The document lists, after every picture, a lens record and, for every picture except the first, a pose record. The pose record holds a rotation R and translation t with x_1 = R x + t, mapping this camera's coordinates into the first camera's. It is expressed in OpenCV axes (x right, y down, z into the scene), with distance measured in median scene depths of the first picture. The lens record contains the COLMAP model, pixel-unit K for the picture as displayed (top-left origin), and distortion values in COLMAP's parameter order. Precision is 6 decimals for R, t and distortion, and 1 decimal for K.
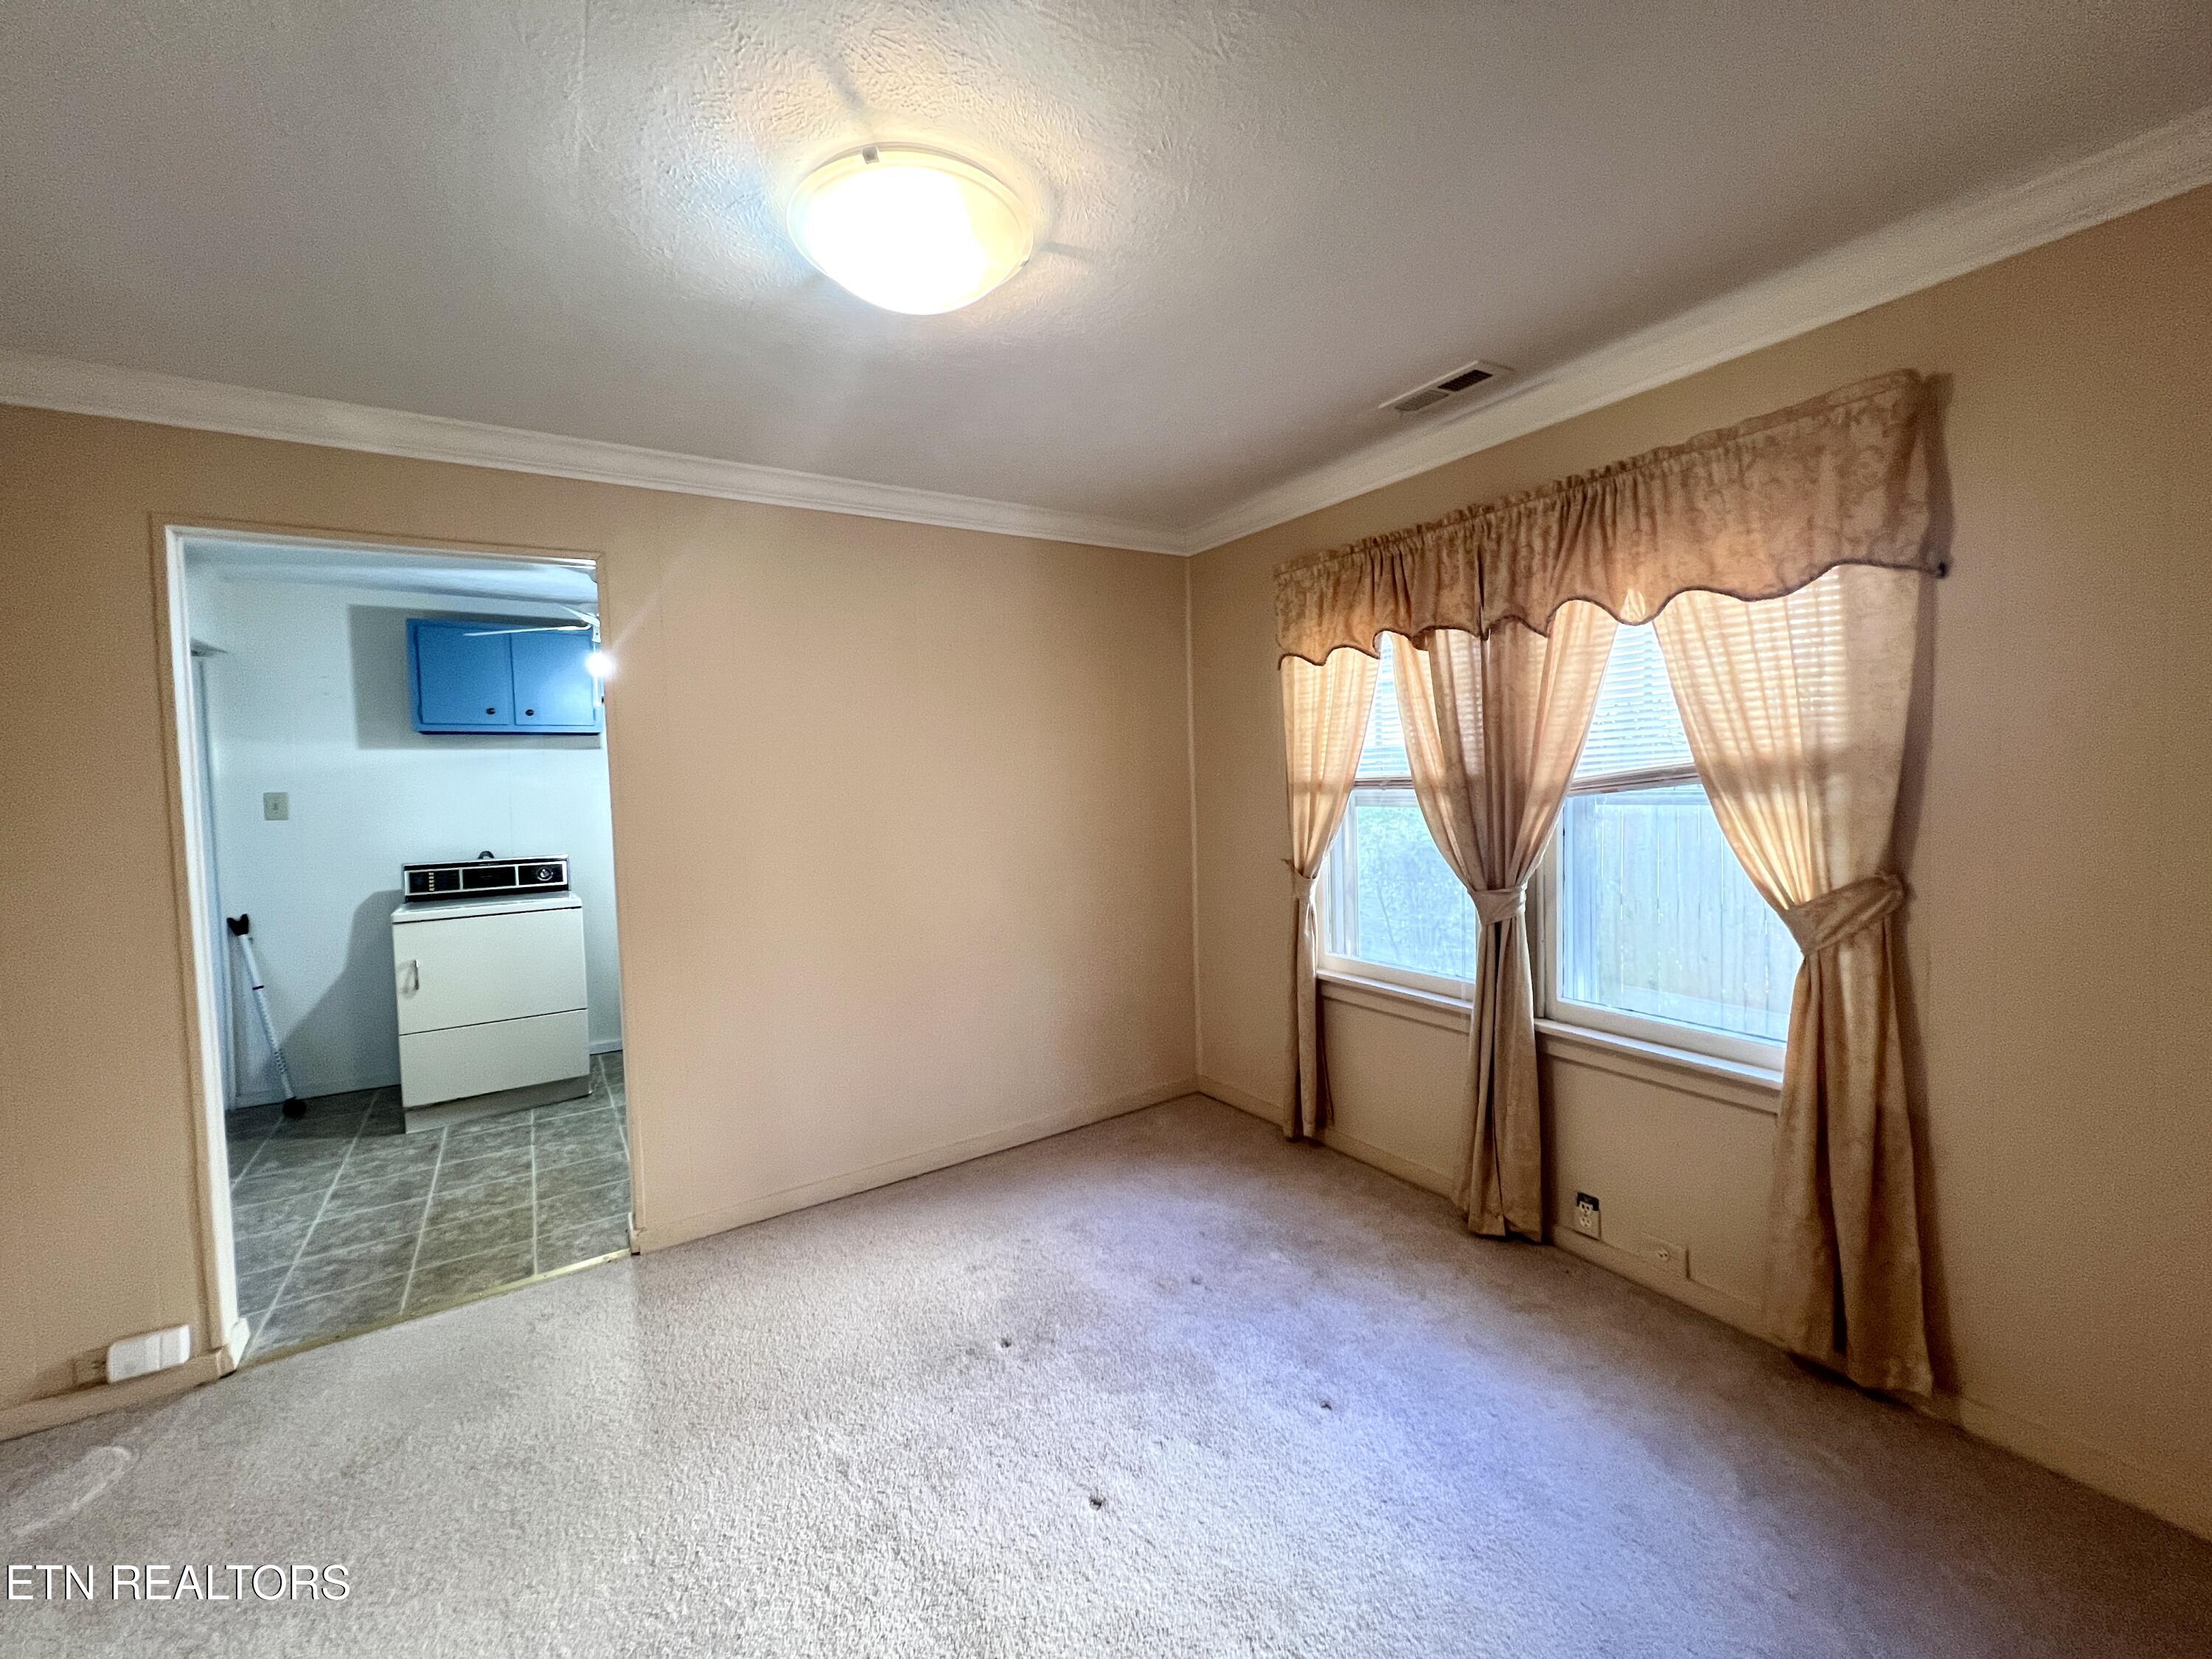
lens RADIAL K [[876.5, 0, 1099.7], [0, 876.5, 825.4], [0, 0, 1]] dist [-0.003507, 0.000404]
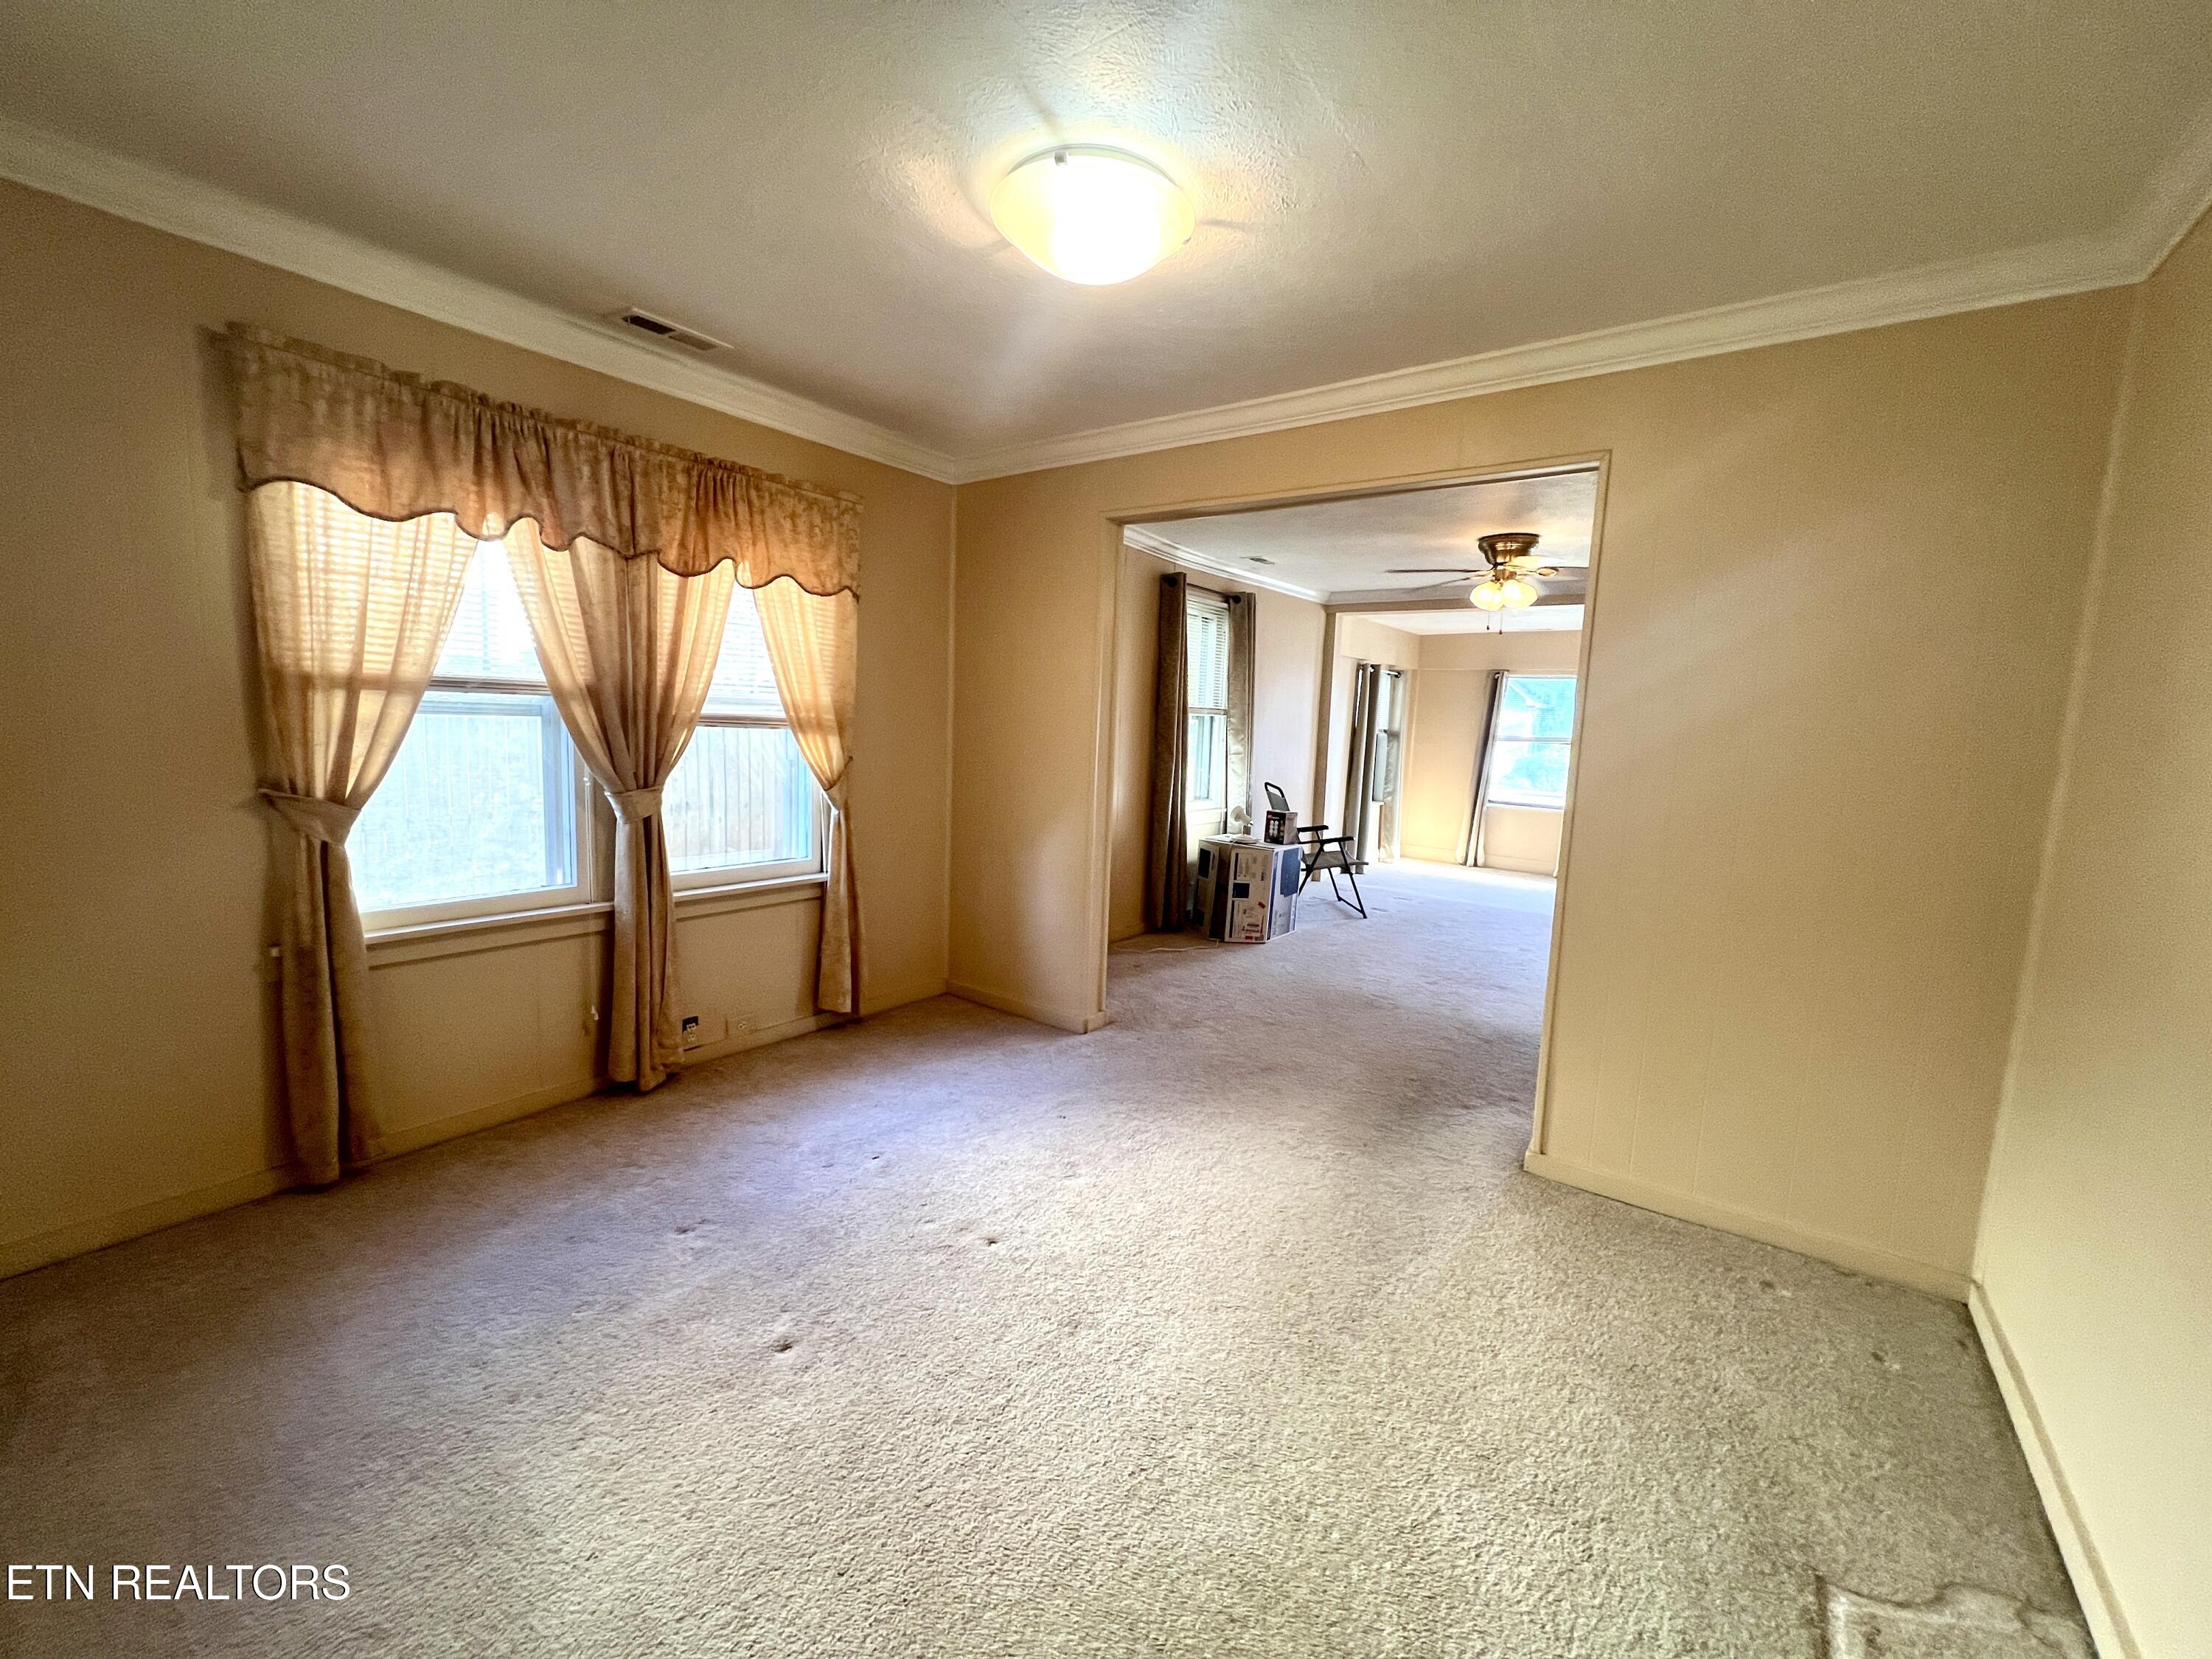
lens RADIAL K [[876.5, 0, 1100.8], [0, 876.5, 819.4], [0, 0, 1]] dist [-0.003507, 0.000404]
pose [[-0.348006, -0.092592, 0.932909, -0.707948], [0.017664, 0.994287, 0.105273, 0.003250], [-0.937326, 0.053114, -0.344382, 0.732449]]
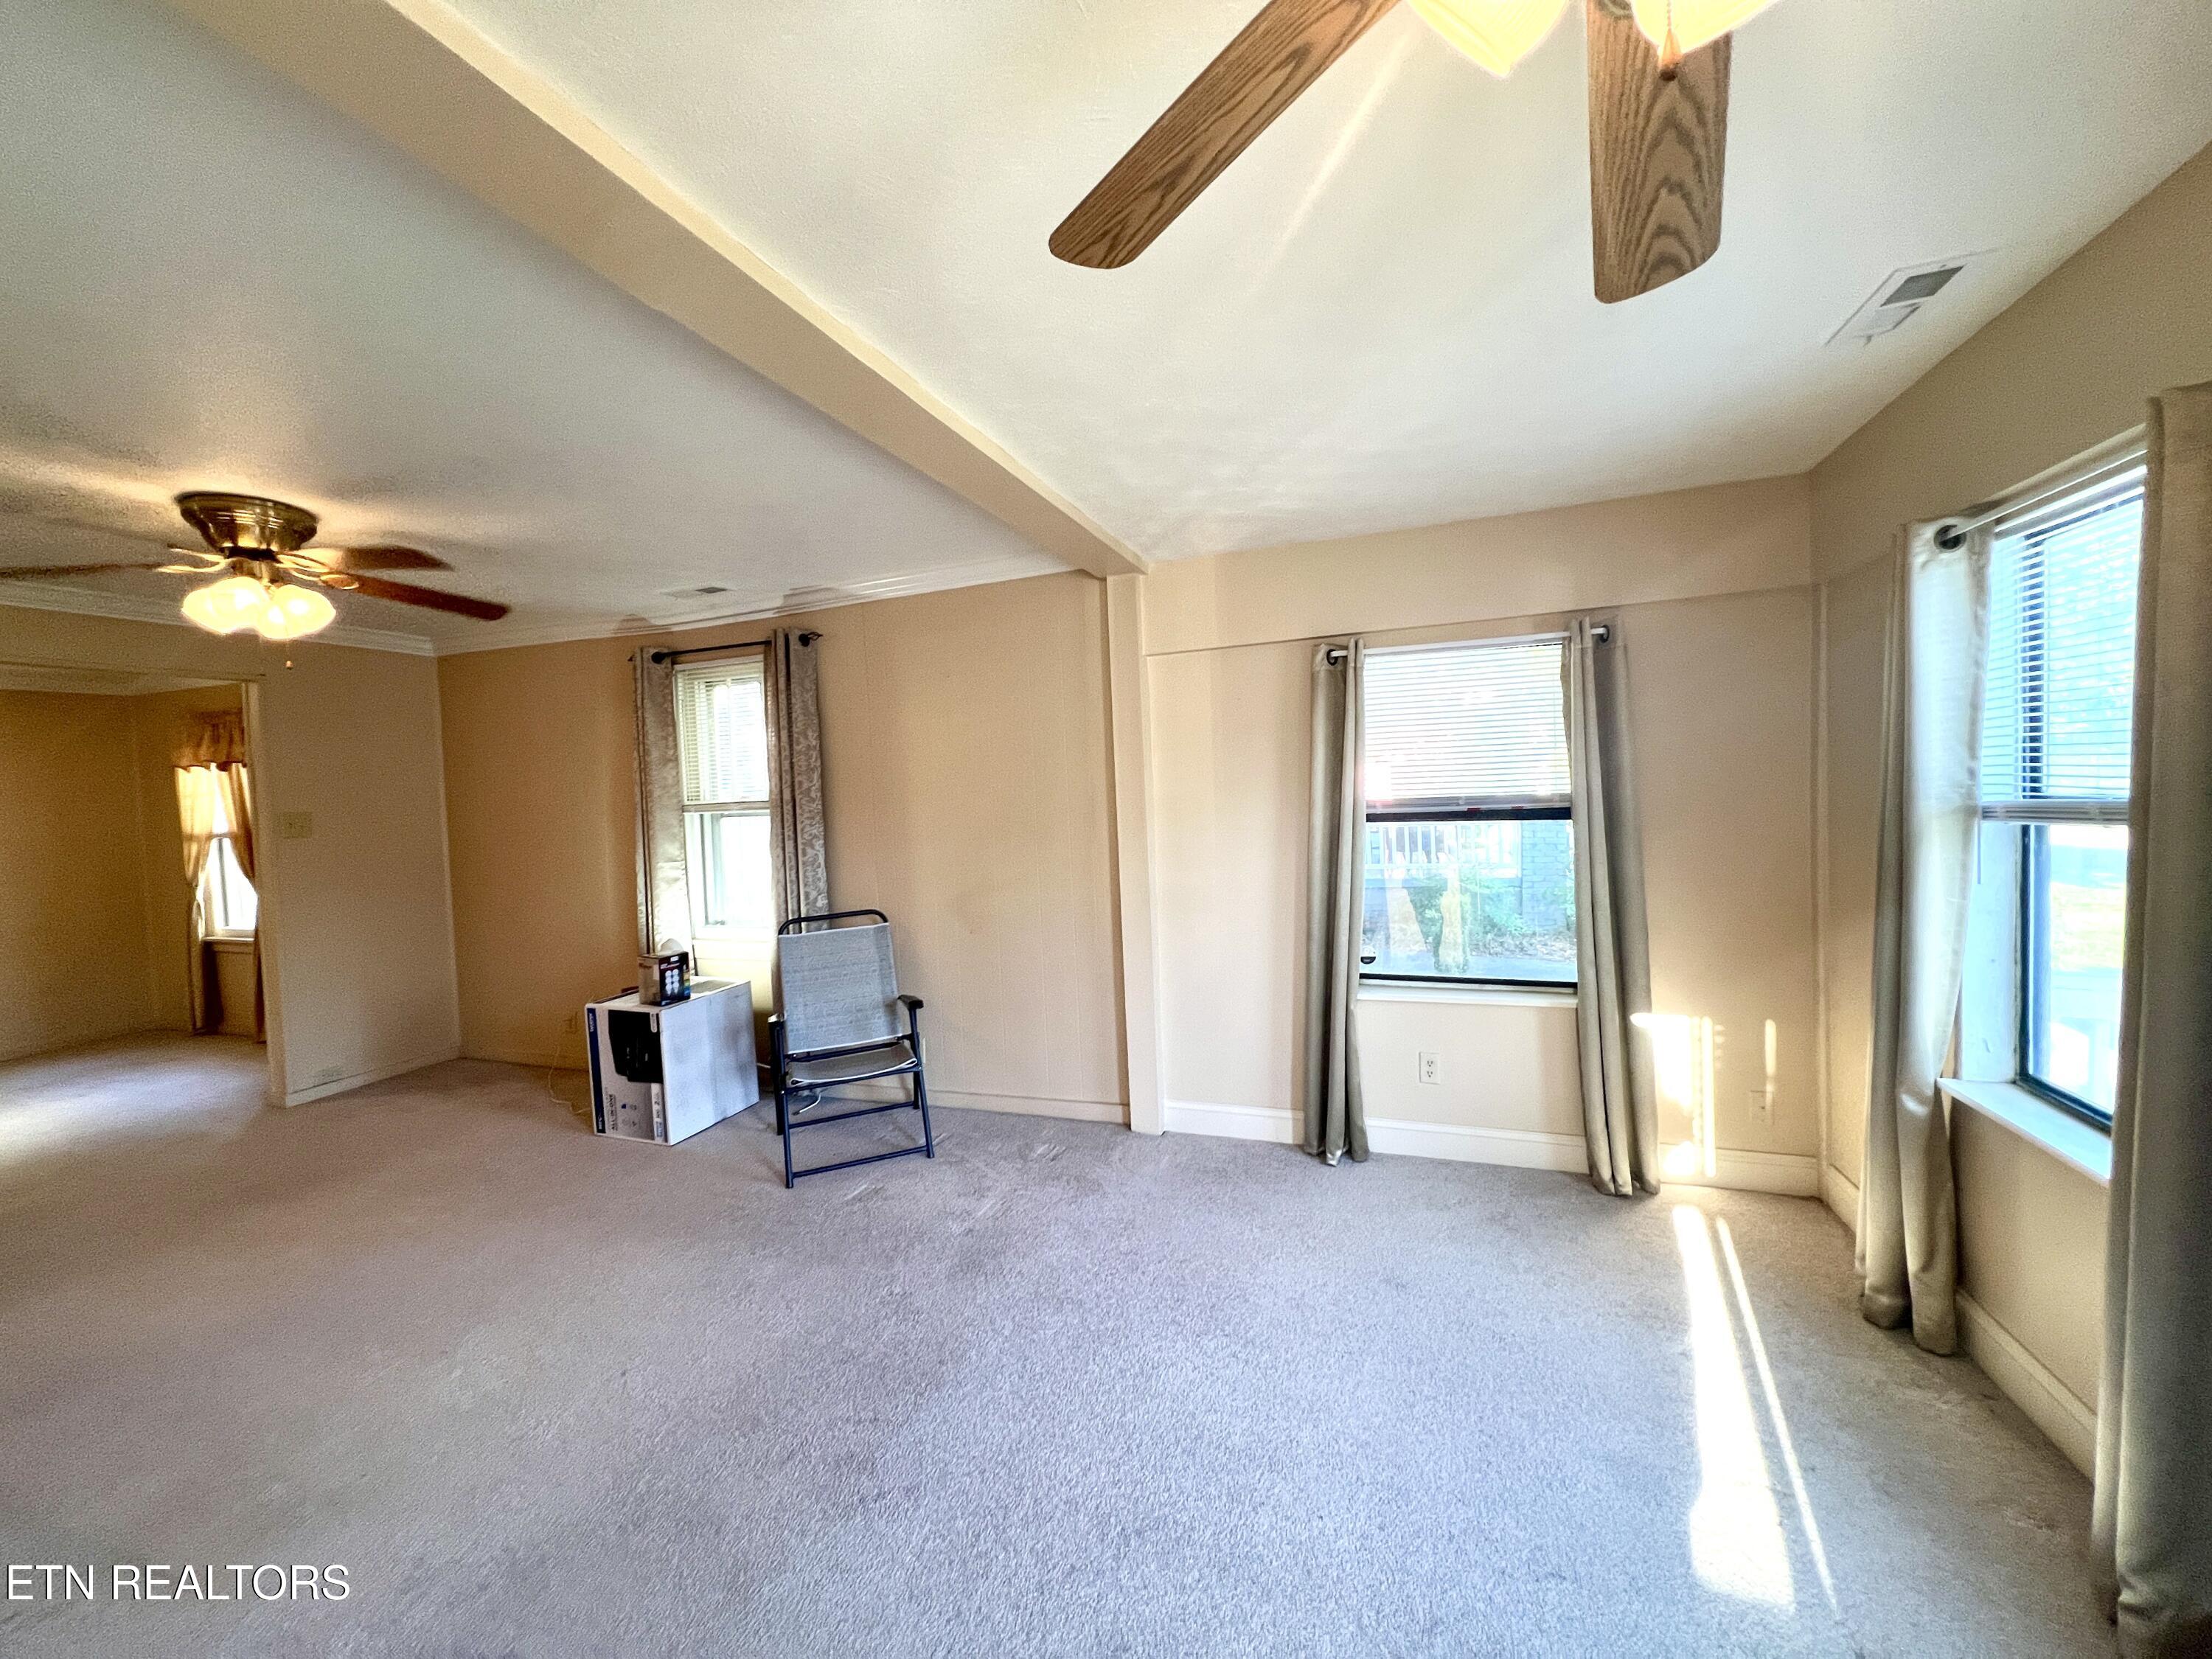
lens RADIAL K [[876.5, 0, 1100.4], [0, 876.5, 827.0], [0, 0, 1]] dist [-0.003507, 0.000404]
pose [[0.791325, -0.025001, 0.610885, 0.682799], [0.047109, 0.998686, -0.020152, 0.065318], [-0.609579, 0.044725, 0.791463, -1.746853]]
